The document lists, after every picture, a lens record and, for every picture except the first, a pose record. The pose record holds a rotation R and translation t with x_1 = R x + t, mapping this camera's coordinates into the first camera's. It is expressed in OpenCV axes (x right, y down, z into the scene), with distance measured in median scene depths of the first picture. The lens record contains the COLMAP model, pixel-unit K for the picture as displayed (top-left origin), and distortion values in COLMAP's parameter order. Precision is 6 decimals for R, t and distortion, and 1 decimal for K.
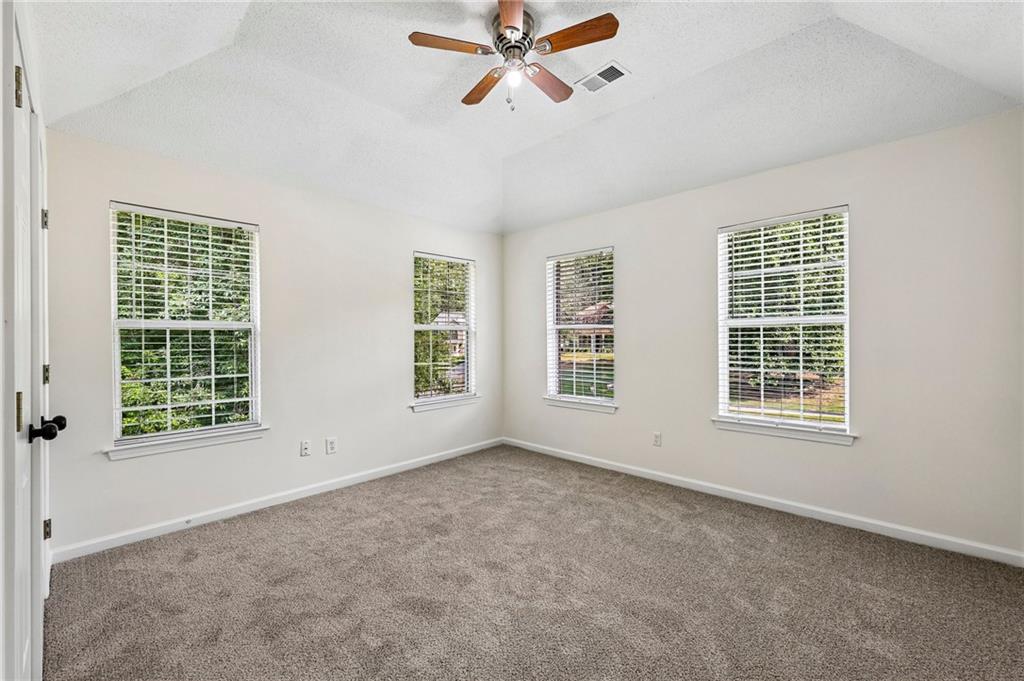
lens RADIAL K [[431.8, 0, 518.3], [0, 431.8, 337.2], [0, 0, 1]] dist [0.000512, -0.000134]
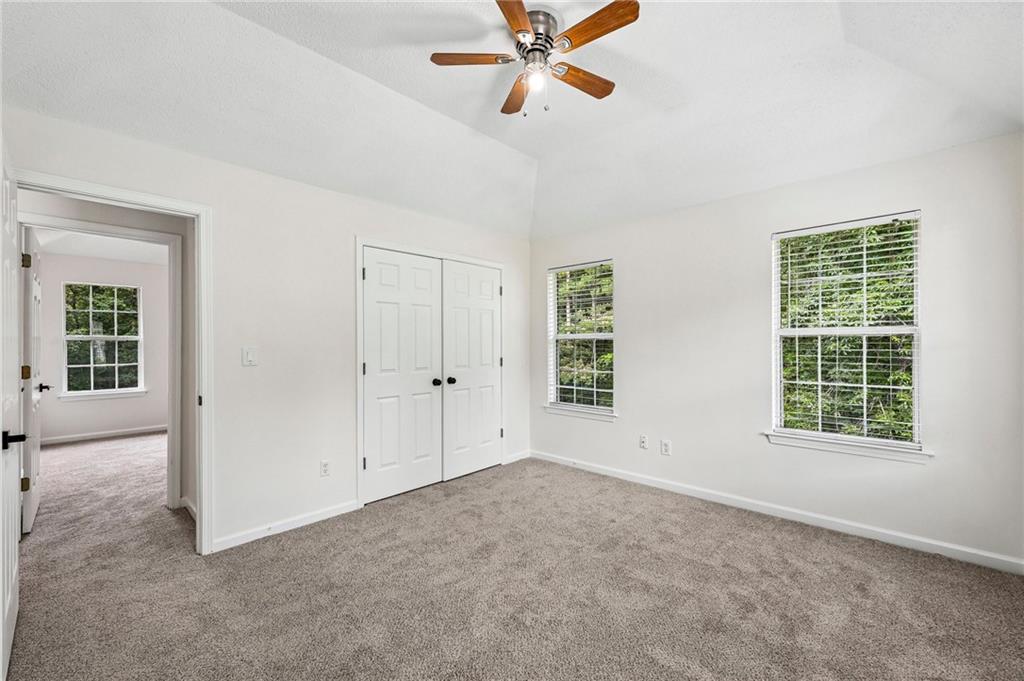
lens RADIAL K [[431.8, 0, 518.3], [0, 431.8, 337.2], [0, 0, 1]] dist [0.000512, -0.000134]
pose [[-0.006437, -0.007790, -0.999949, 0.749234], [-0.005486, 0.999955, -0.007754, -0.013860], [0.999964, 0.005436, -0.006479, 0.752397]]
